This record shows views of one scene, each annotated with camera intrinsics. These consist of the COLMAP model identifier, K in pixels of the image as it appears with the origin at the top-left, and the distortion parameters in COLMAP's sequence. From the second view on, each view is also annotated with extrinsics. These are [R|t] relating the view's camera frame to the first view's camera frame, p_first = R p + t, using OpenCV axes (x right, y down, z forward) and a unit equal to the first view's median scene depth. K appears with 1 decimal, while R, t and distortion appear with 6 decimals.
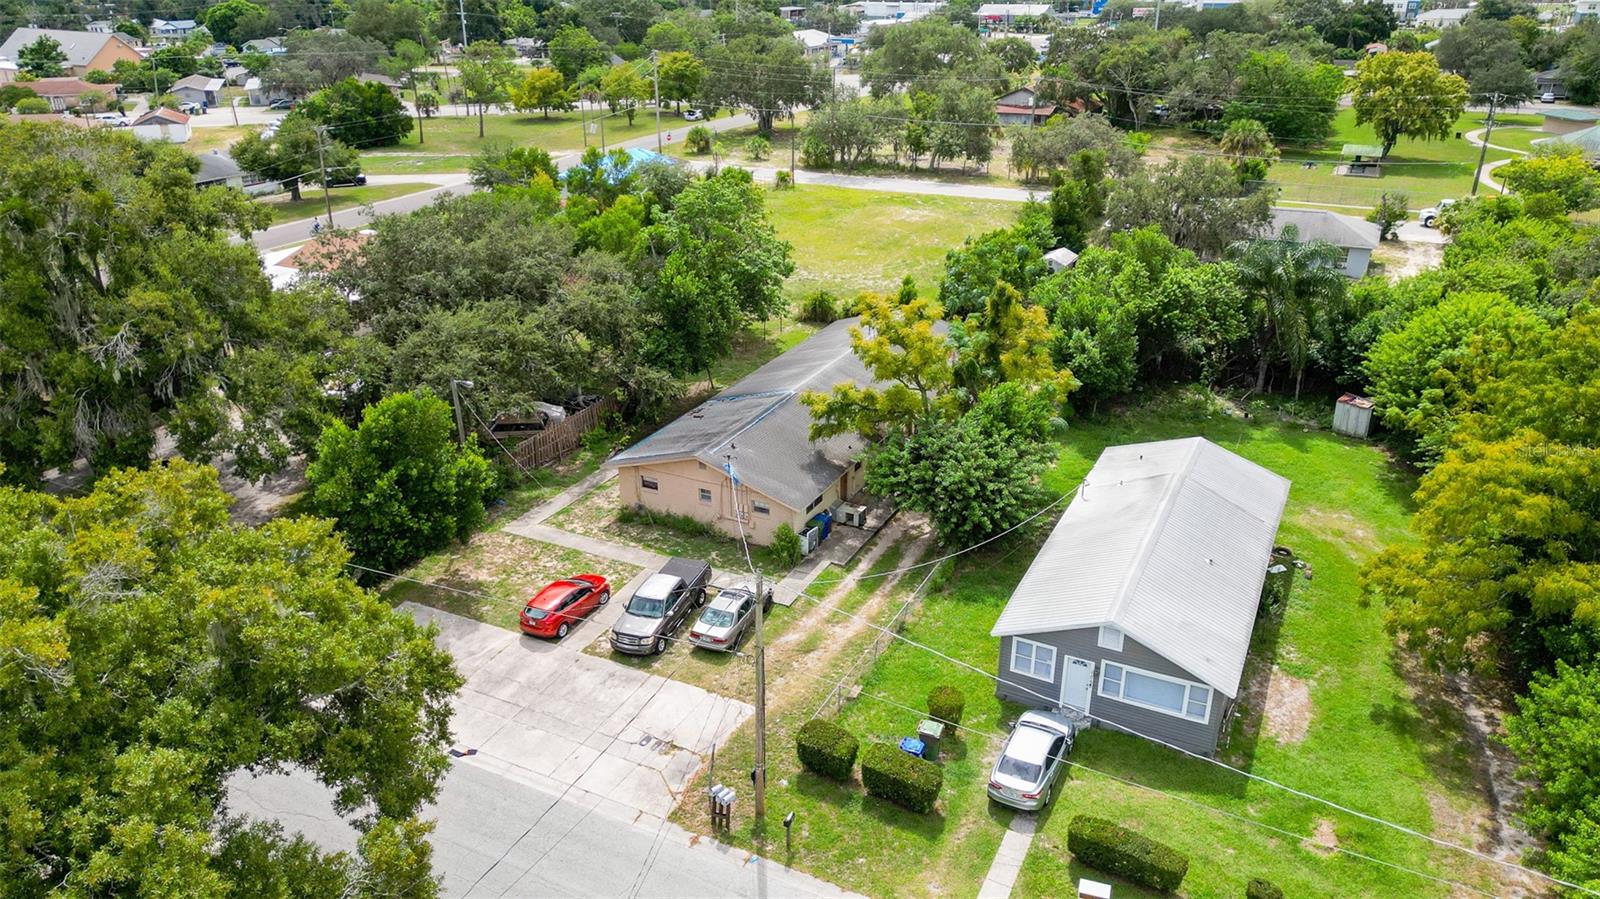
lens RADIAL K [[1129.0, 0, 800.0], [0, 1129.0, 449.5], [0, 0, 1]] dist [0.026858, -0.003756]
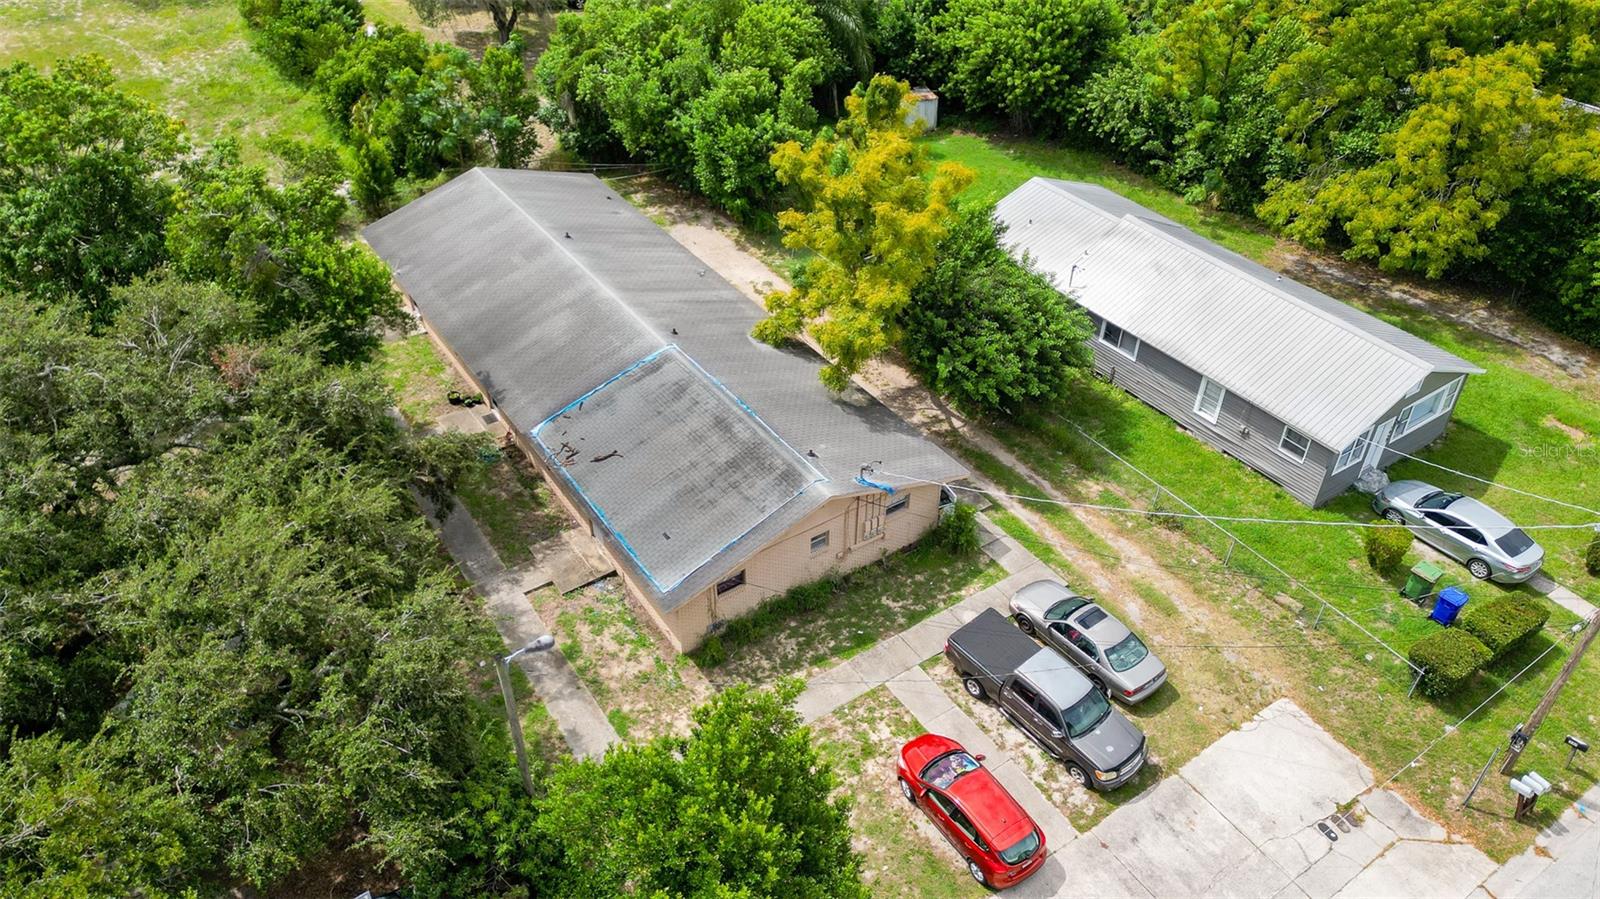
lens RADIAL K [[1129.0, 0, 800.0], [0, 1129.0, 449.5], [0, 0, 1]] dist [0.026858, -0.003756]
pose [[0.480124, -0.527927, 0.700553, -0.510127], [0.341443, 0.848113, 0.405118, -0.266158], [-0.808021, 0.044692, 0.587456, 0.635484]]
